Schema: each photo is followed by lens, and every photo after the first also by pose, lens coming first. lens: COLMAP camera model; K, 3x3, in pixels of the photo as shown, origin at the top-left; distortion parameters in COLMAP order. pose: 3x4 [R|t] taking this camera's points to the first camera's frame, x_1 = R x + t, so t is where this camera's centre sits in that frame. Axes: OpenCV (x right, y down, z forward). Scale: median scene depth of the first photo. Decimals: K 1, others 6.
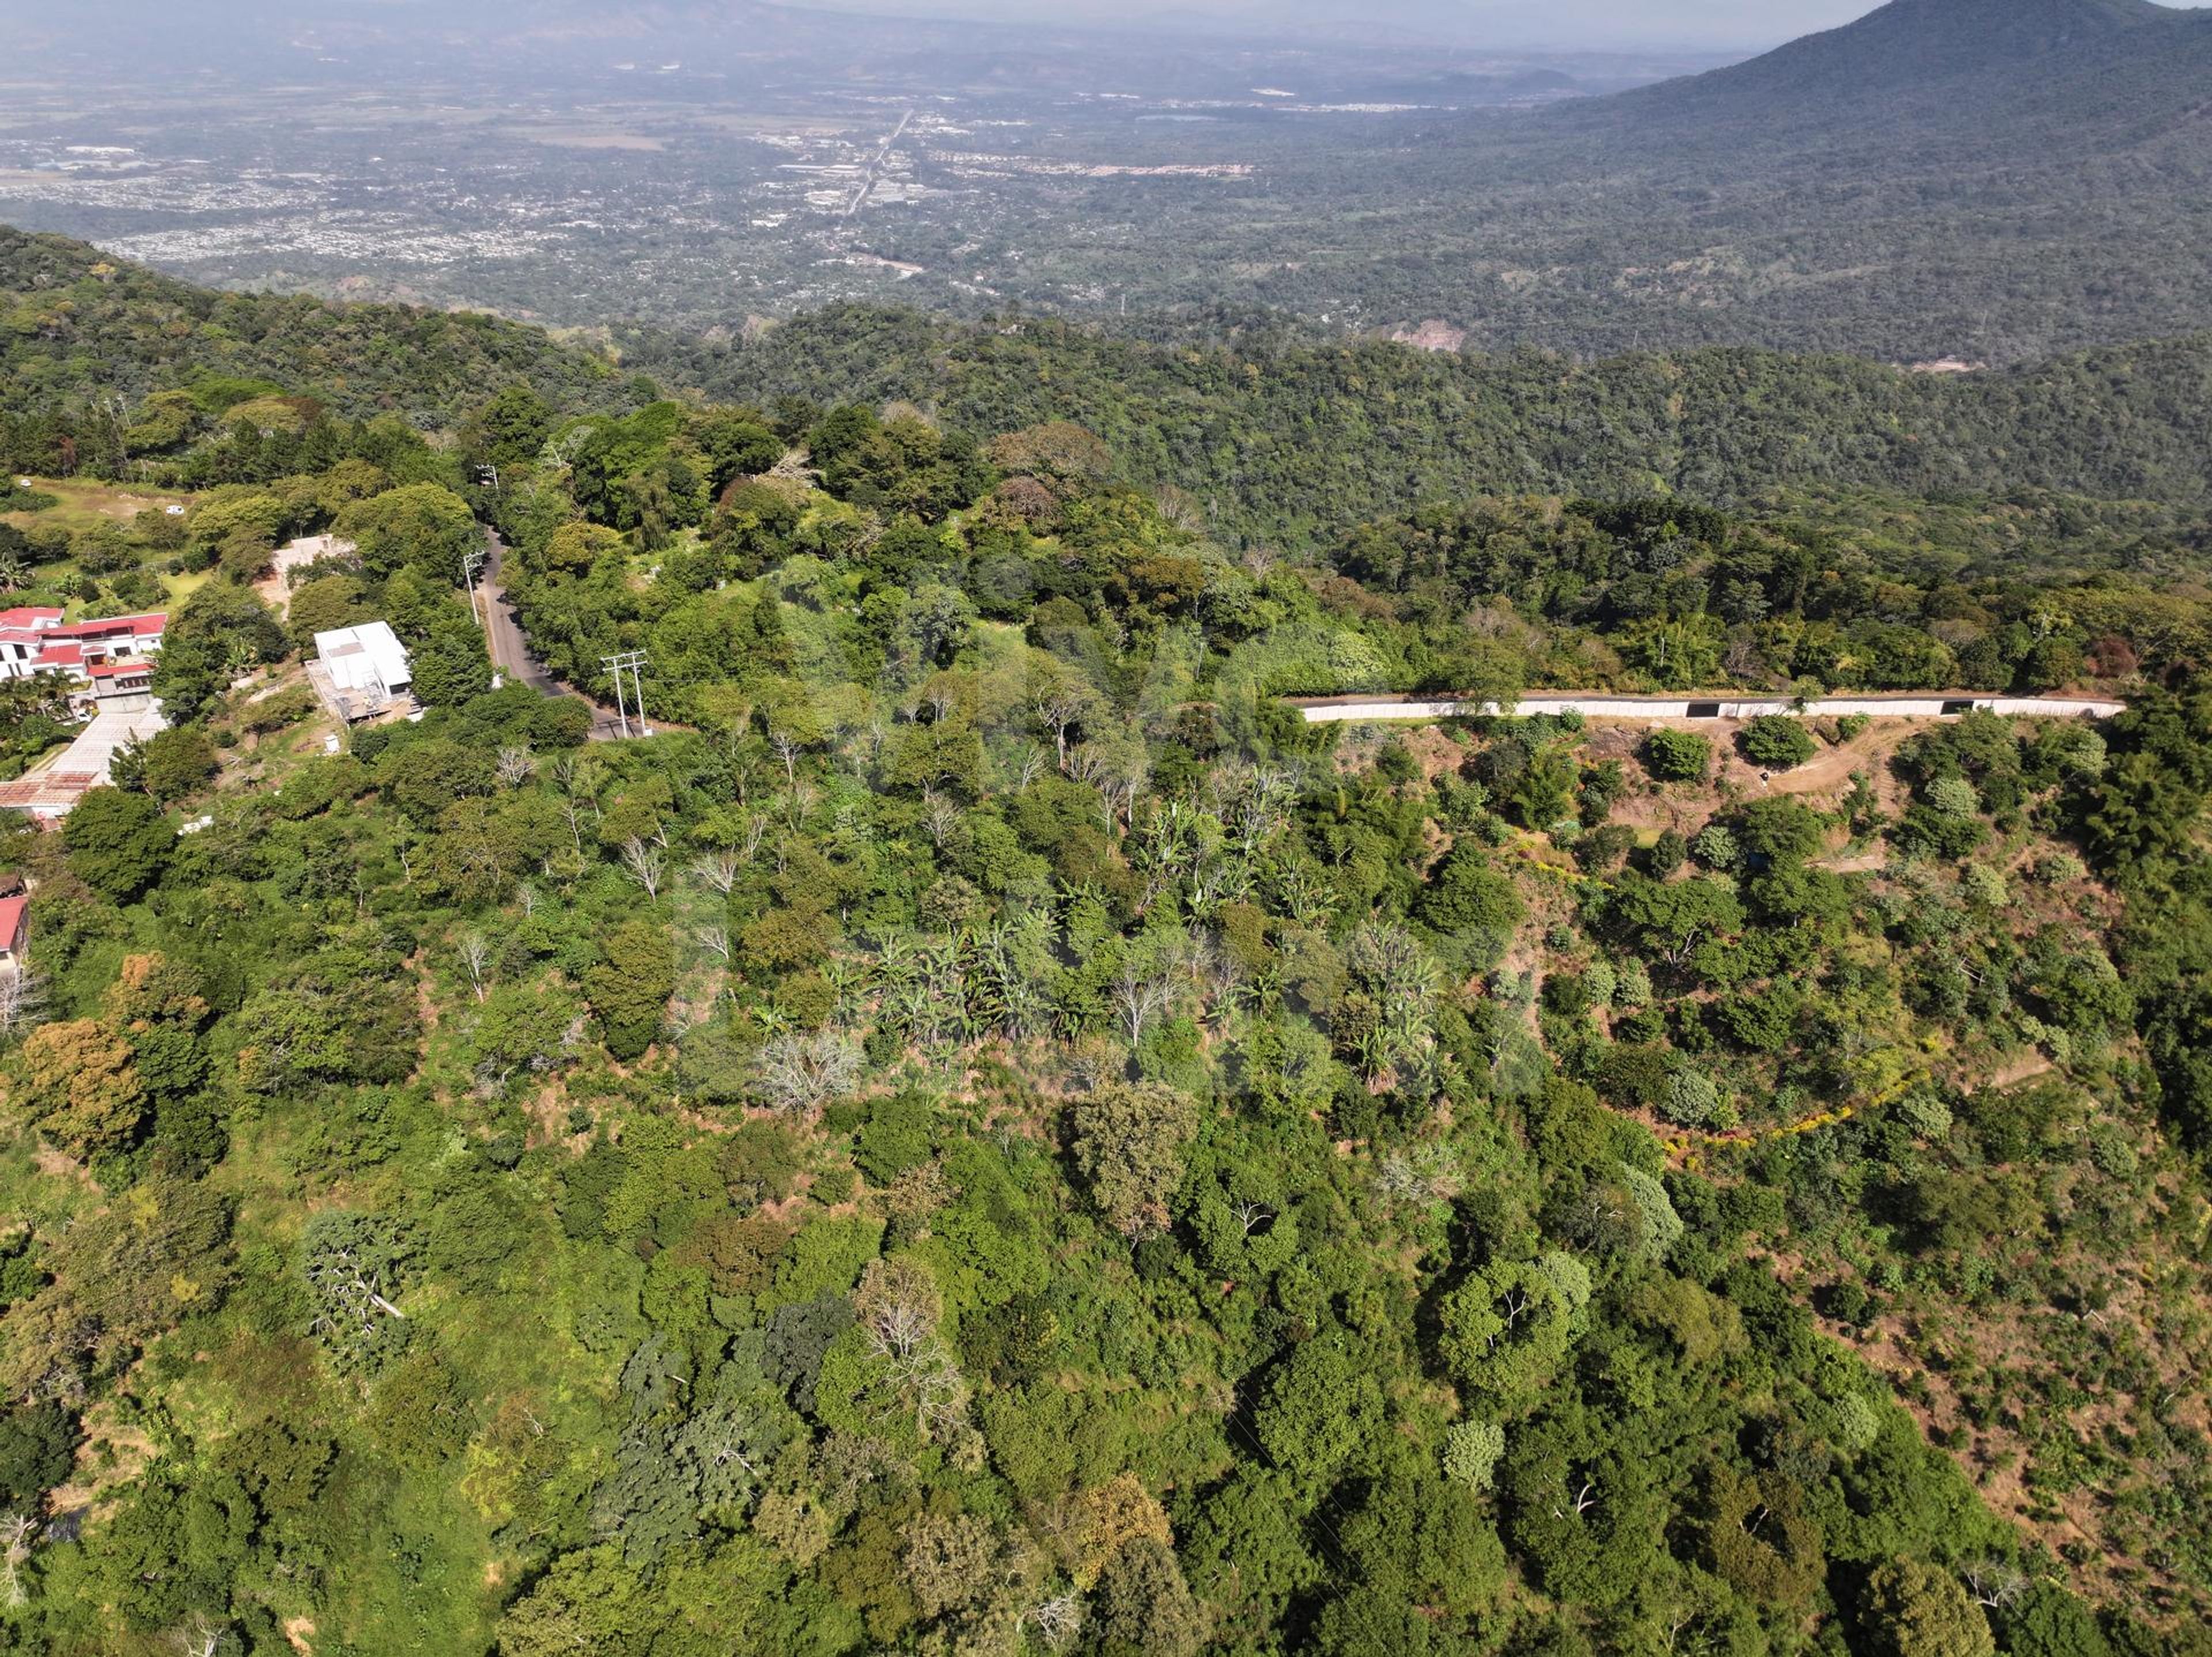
lens RADIAL K [[1555.0, 0, 1110.7], [0, 1555.0, 828.7], [0, 0, 1]] dist [-0.007186, 0.025504]
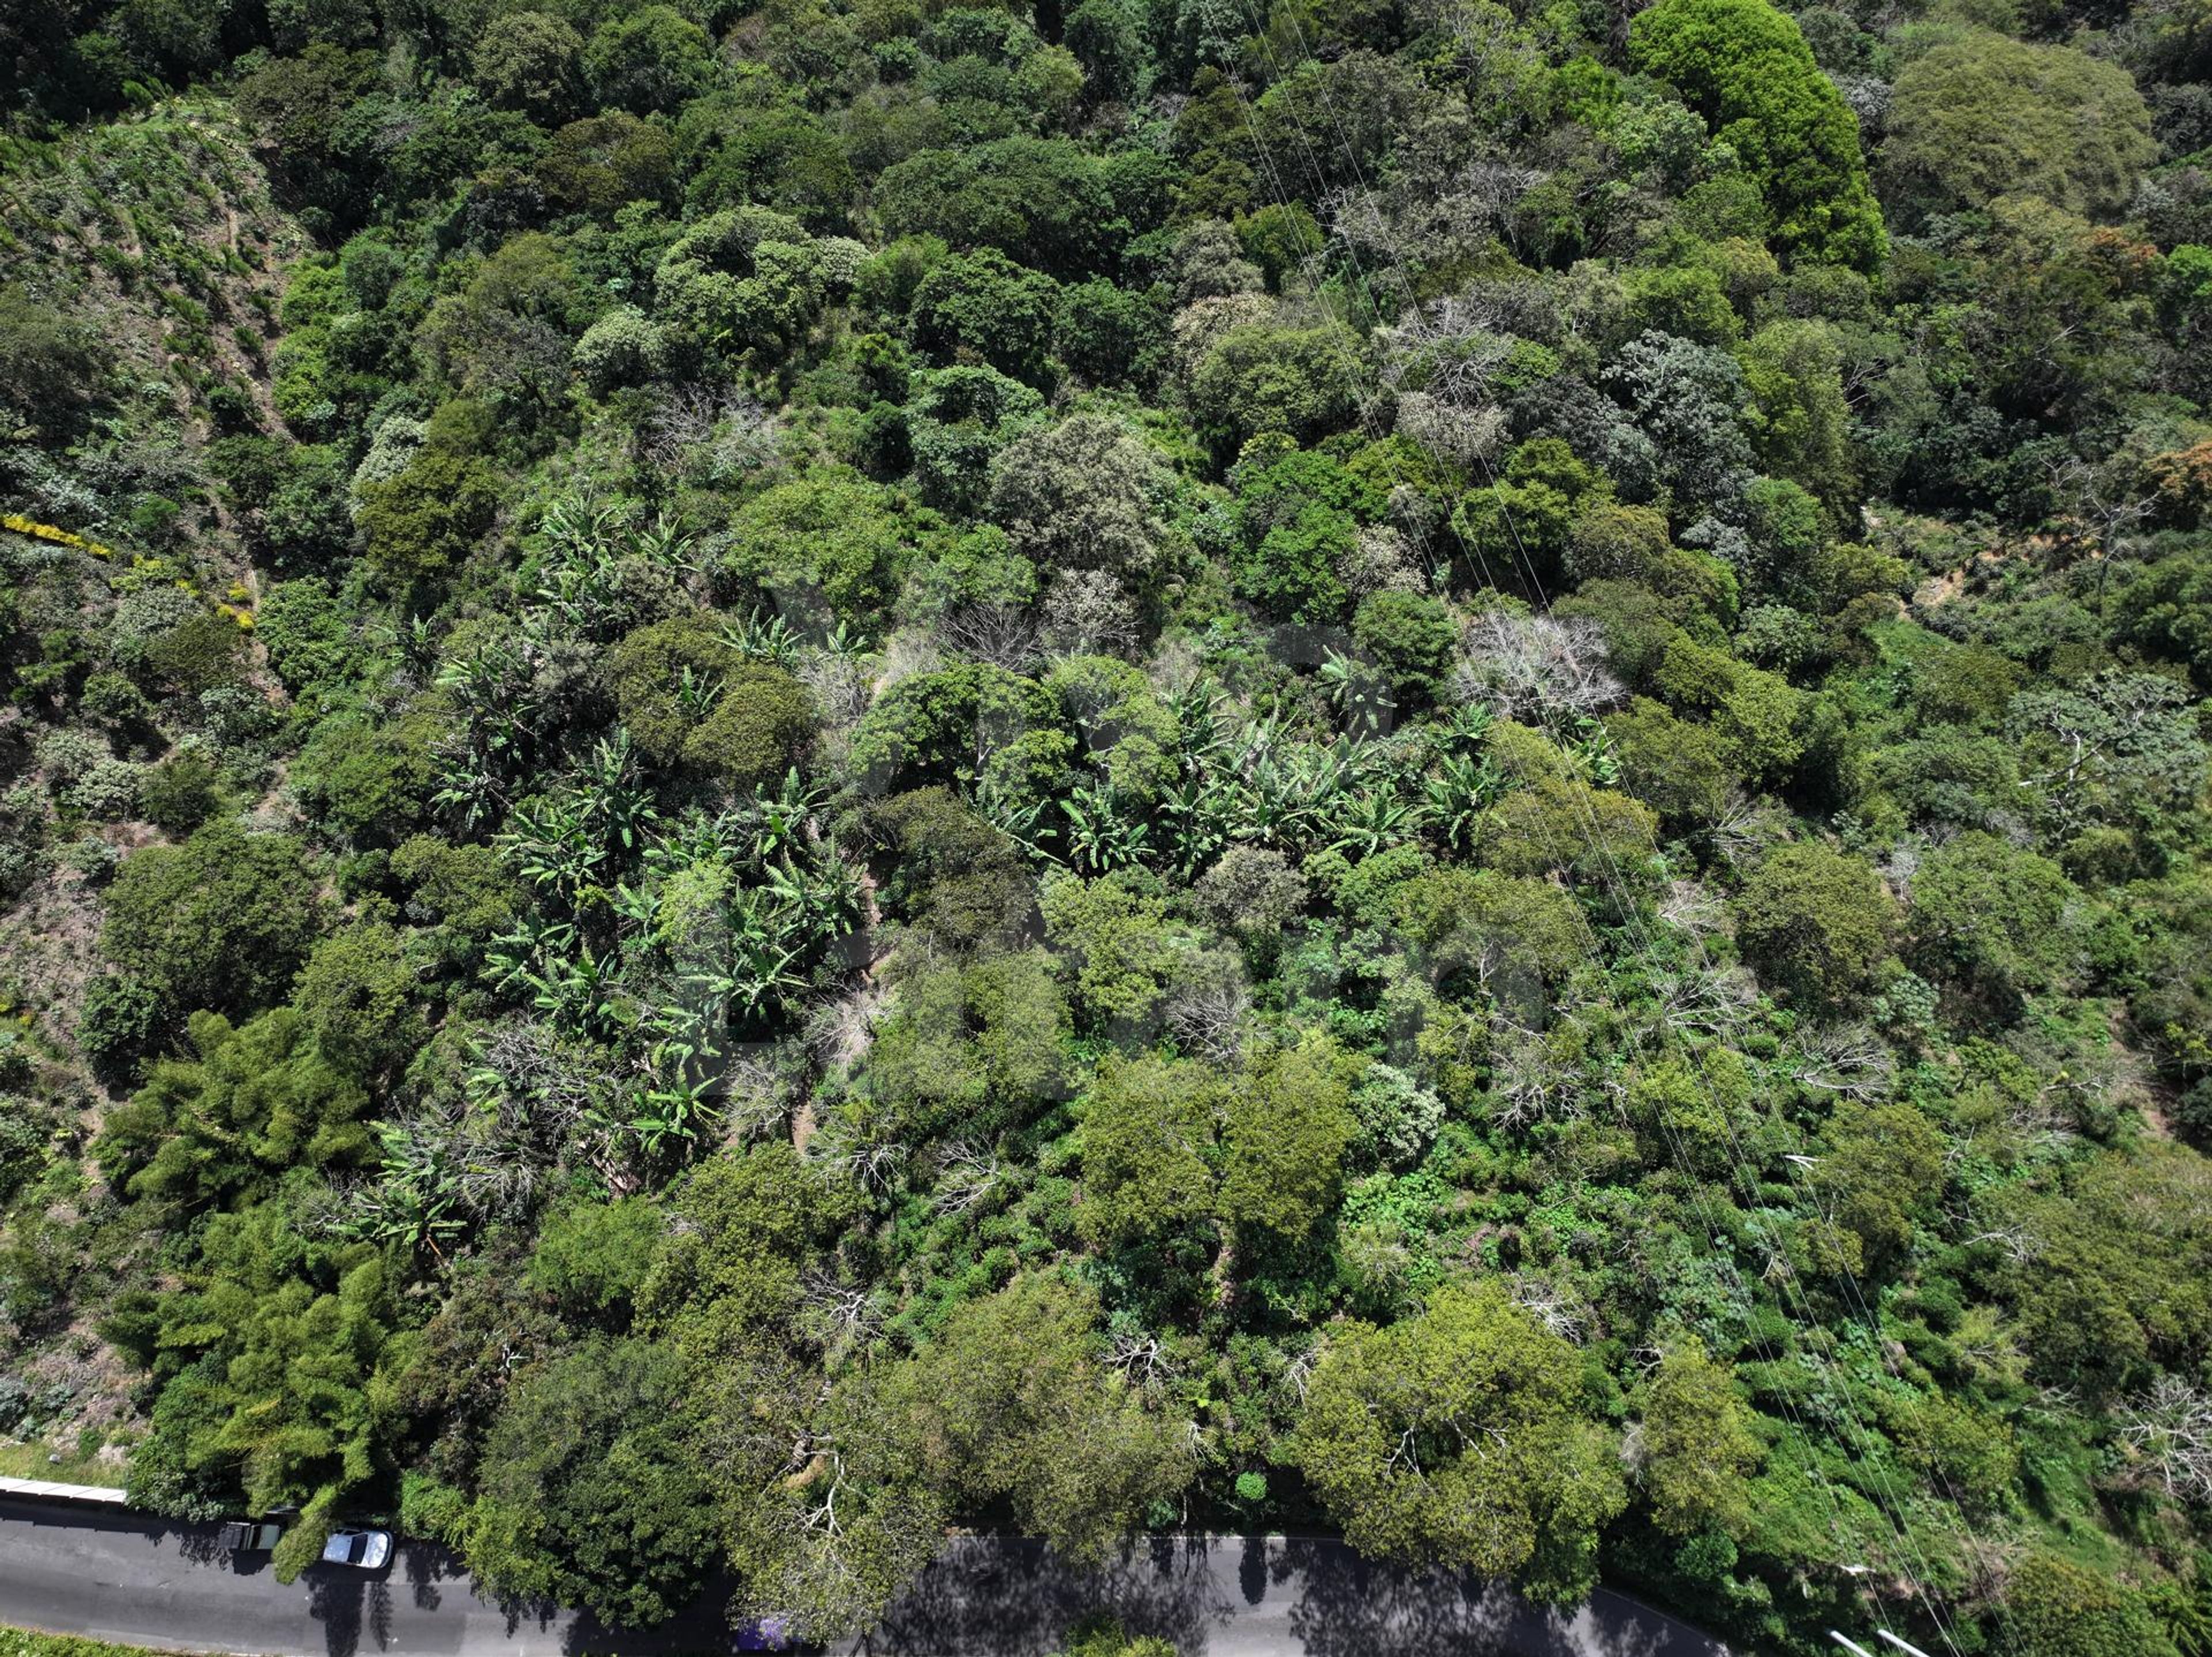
lens RADIAL K [[1552.9, 0, 1110.7], [0, 1552.9, 823.7], [0, 0, 1]] dist [-0.008298, 0.022446]
pose [[-0.927467, -0.366769, 0.072706, -0.079761], [0.171518, -0.244541, 0.954349, -0.407469], [-0.332246, 0.897597, 0.289711, 0.751417]]
